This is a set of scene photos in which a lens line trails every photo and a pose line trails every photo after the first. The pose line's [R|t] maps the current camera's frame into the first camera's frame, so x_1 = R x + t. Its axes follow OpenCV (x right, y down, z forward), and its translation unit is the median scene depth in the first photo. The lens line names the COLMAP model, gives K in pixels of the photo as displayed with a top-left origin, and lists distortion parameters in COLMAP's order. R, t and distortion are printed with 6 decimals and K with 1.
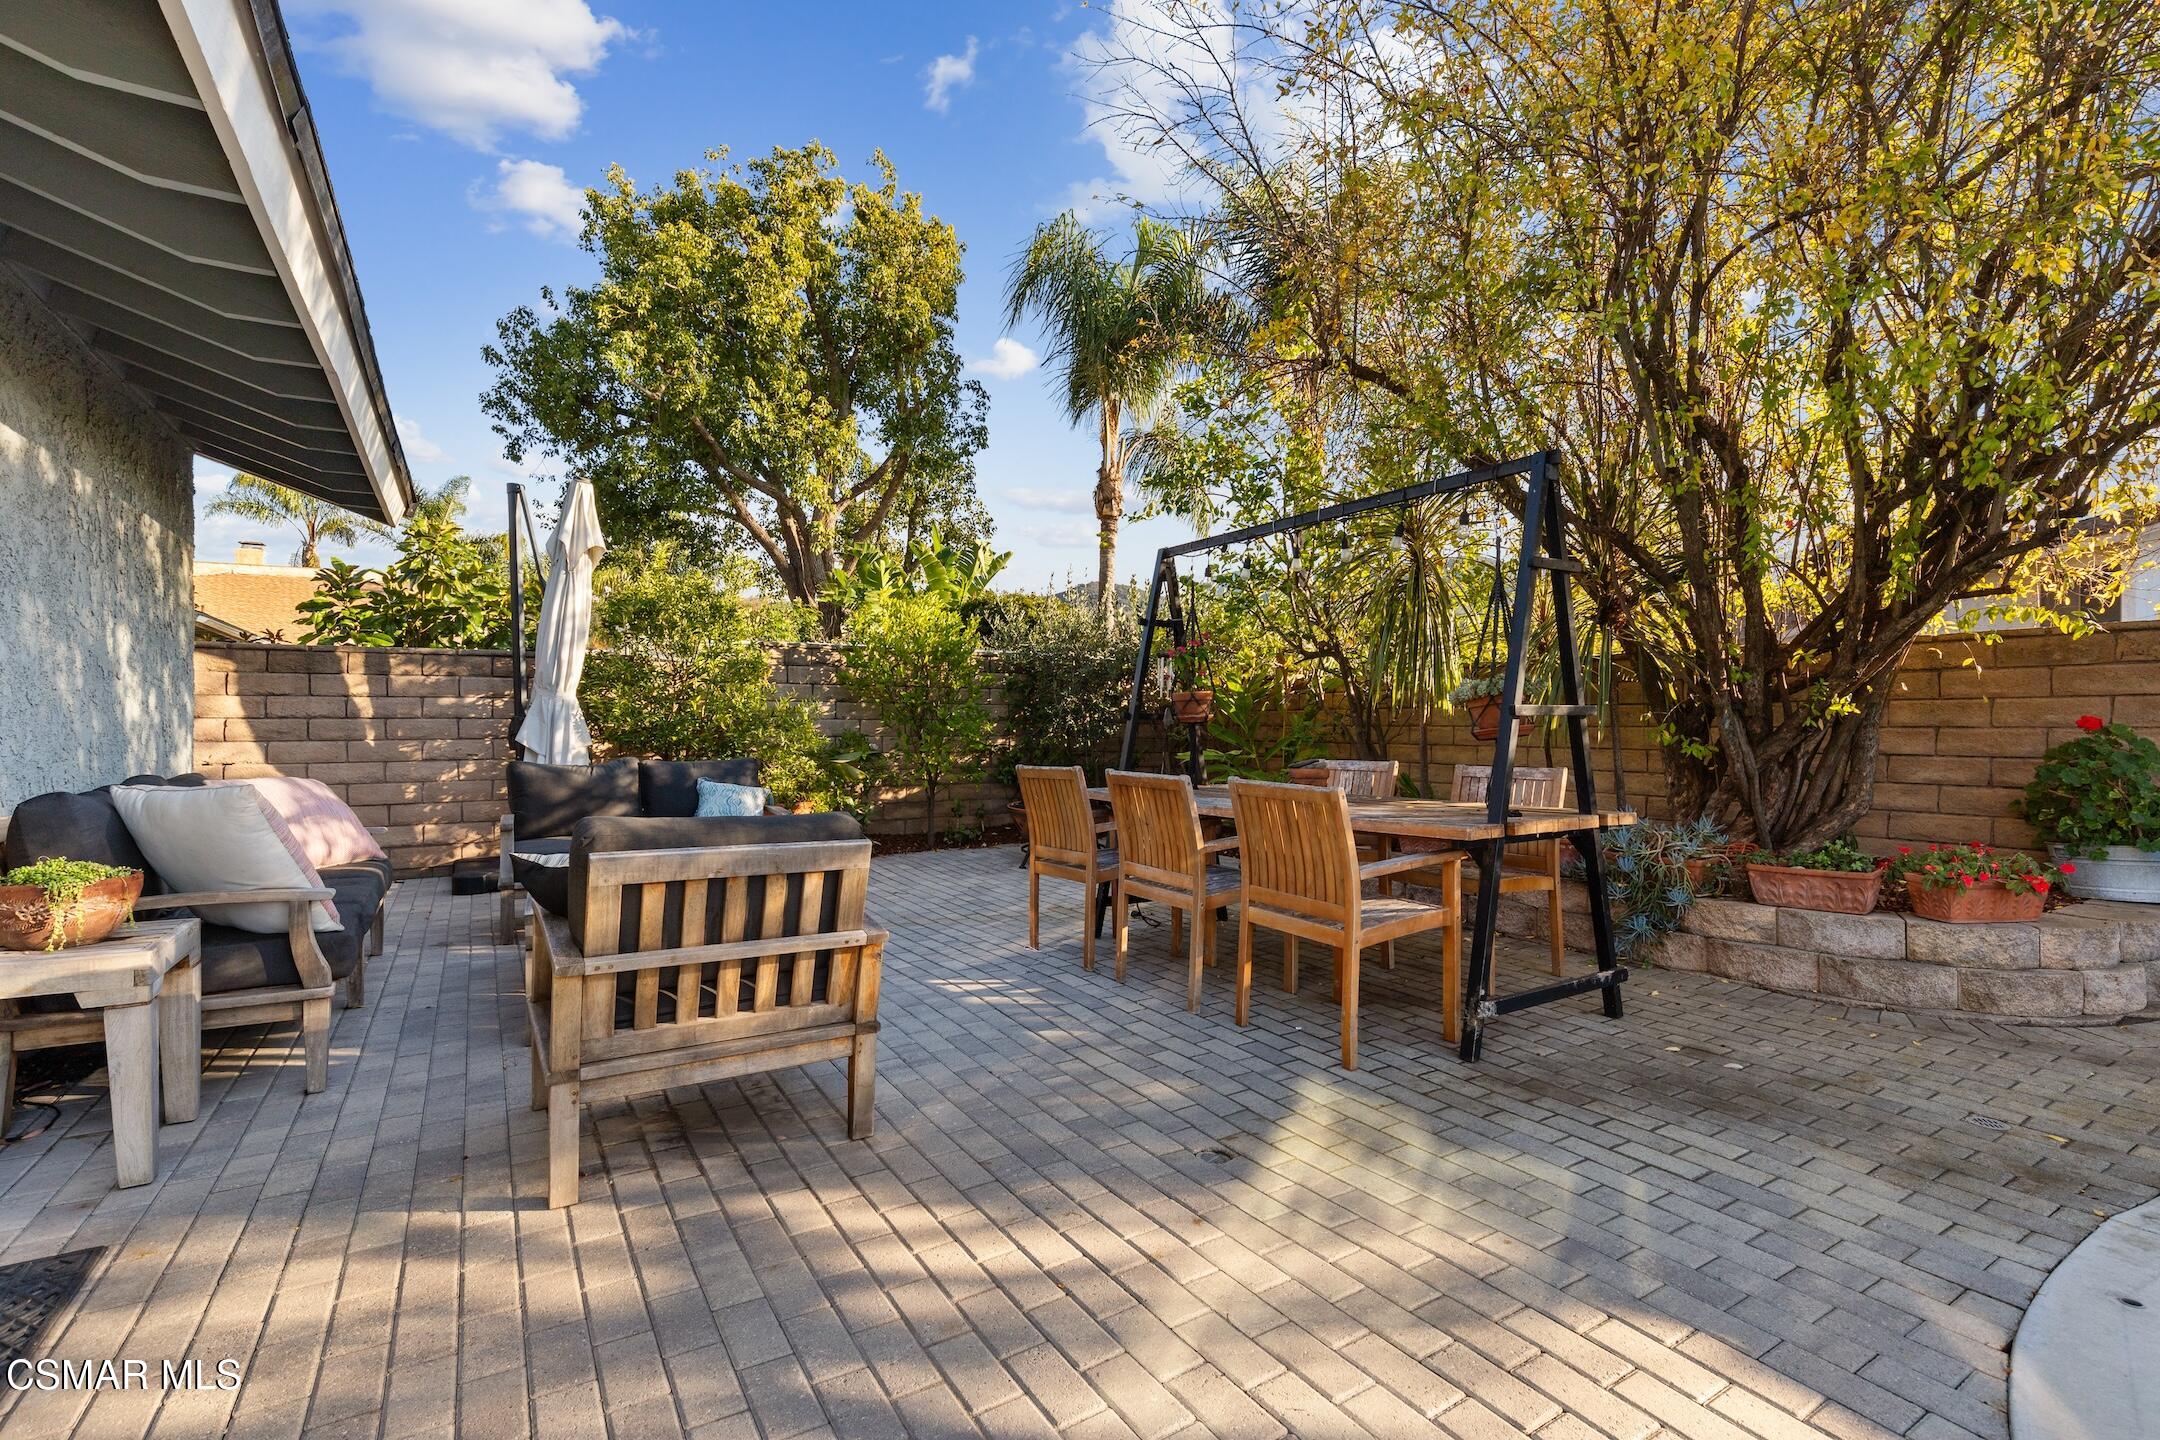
lens RADIAL K [[985.7, 0, 1084.8], [0, 985.7, 719.5], [0, 0, 1]] dist [0.001457, 0.000122]
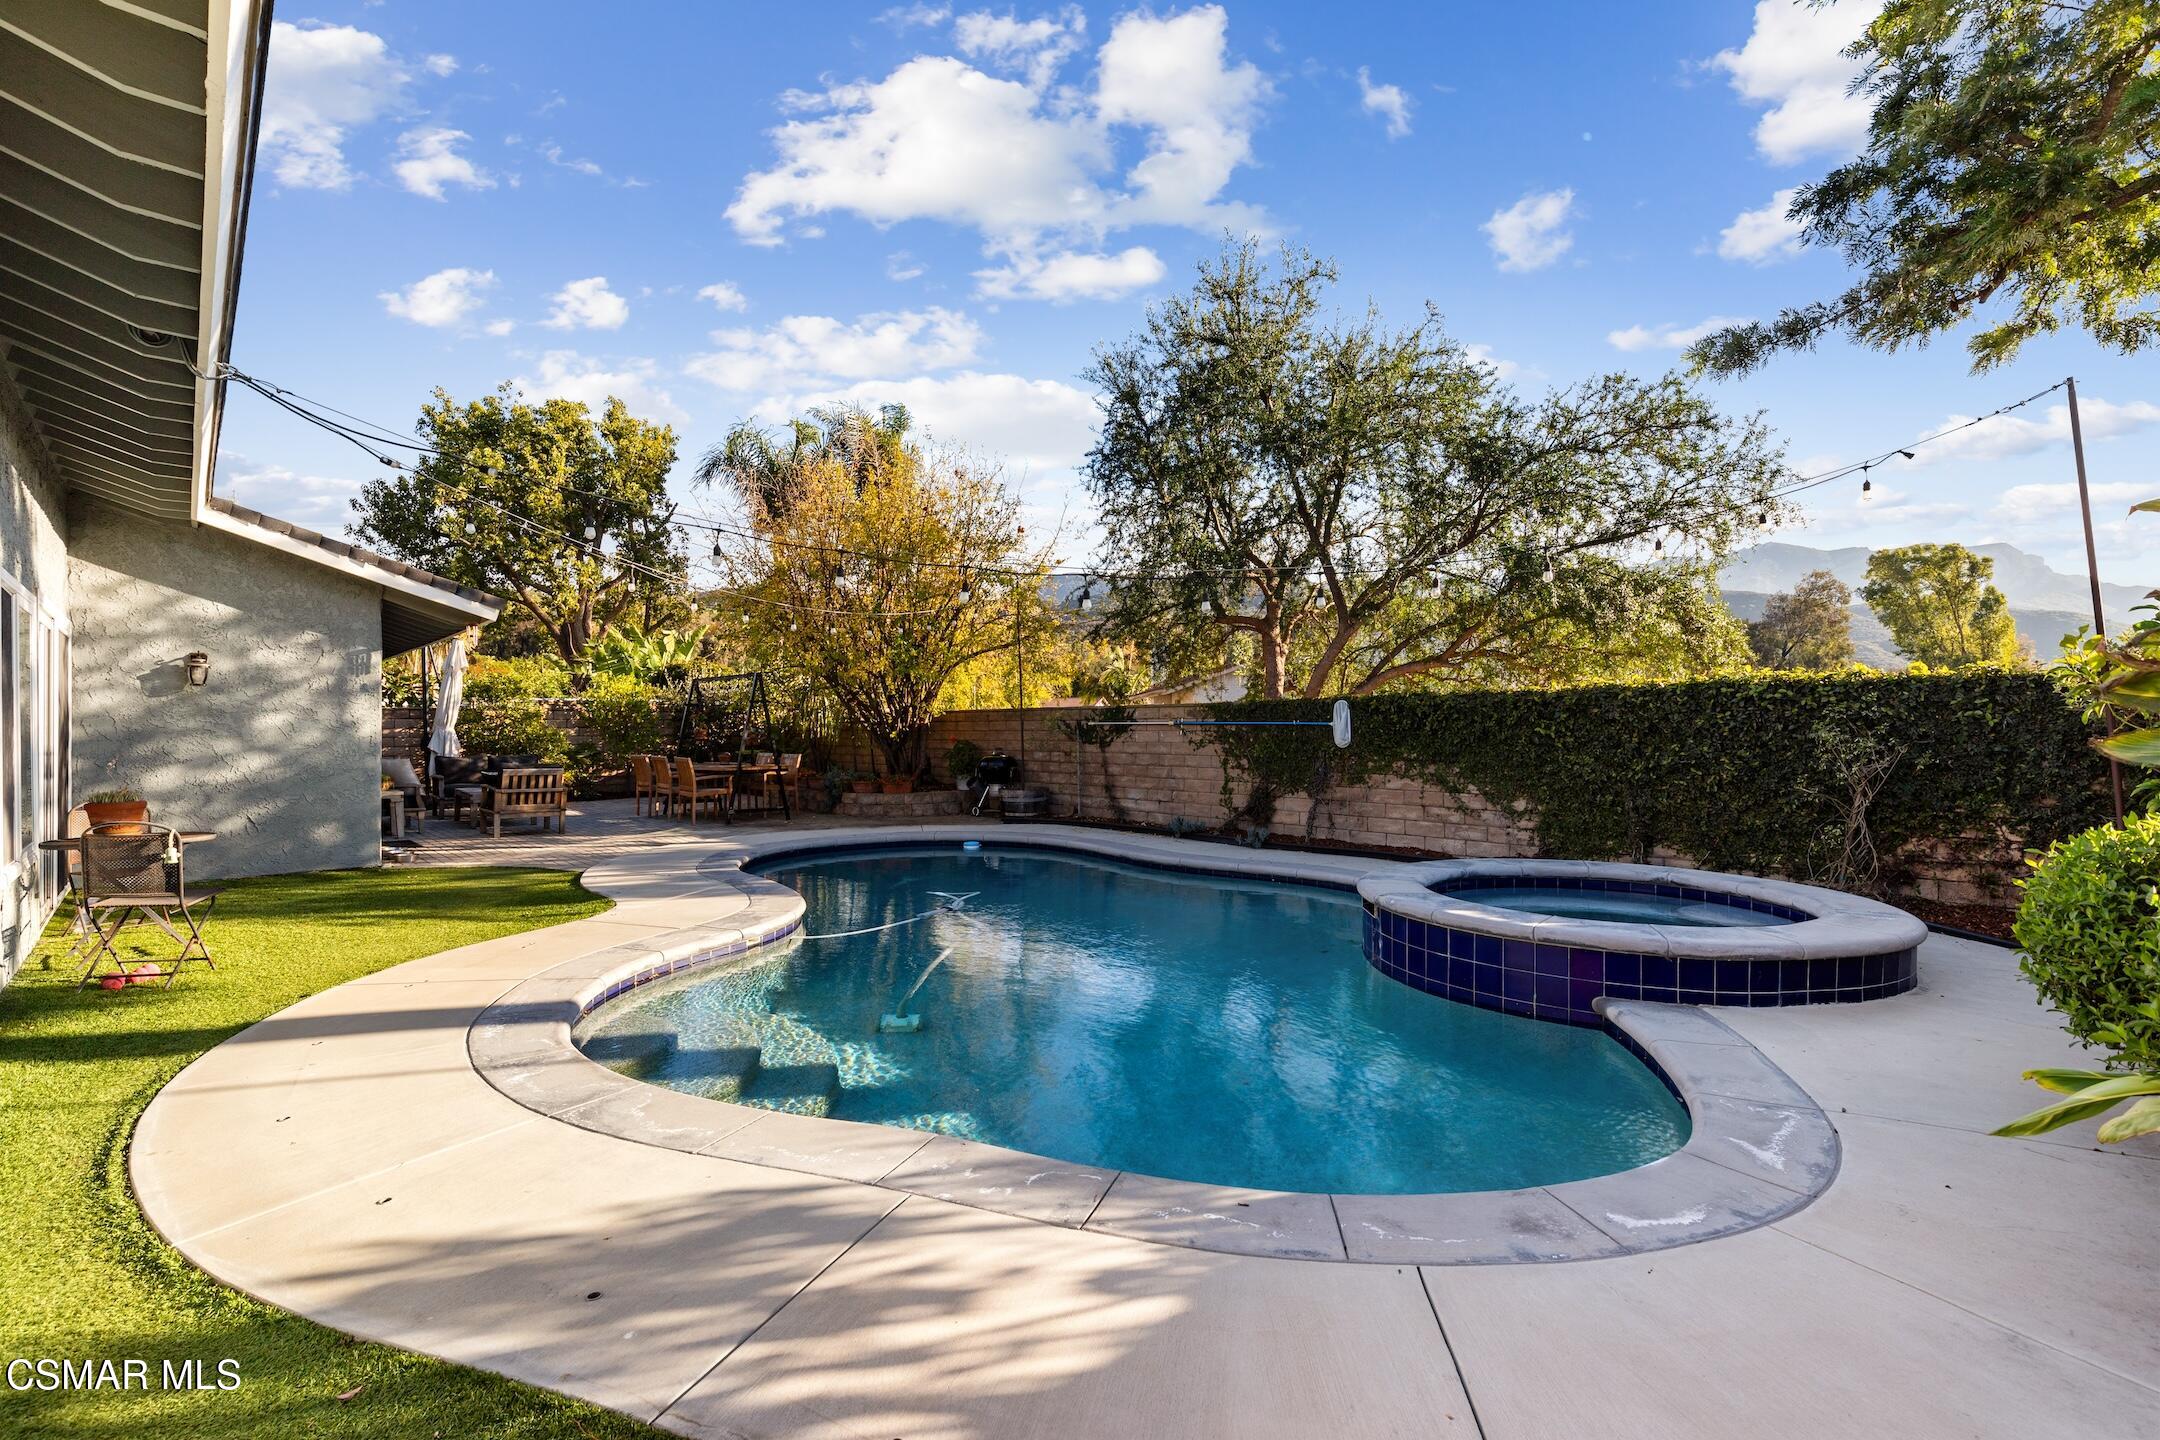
lens RADIAL K [[985.7, 0, 1072.5], [0, 985.7, 729.8], [0, 0, 1]] dist [0.001457, 0.000122]
pose [[0.984896, -0.003405, 0.173116, 0.496652], [0.002128, 0.999969, 0.007563, -0.033695], [-0.173136, -0.007080, 0.984872, -1.478687]]
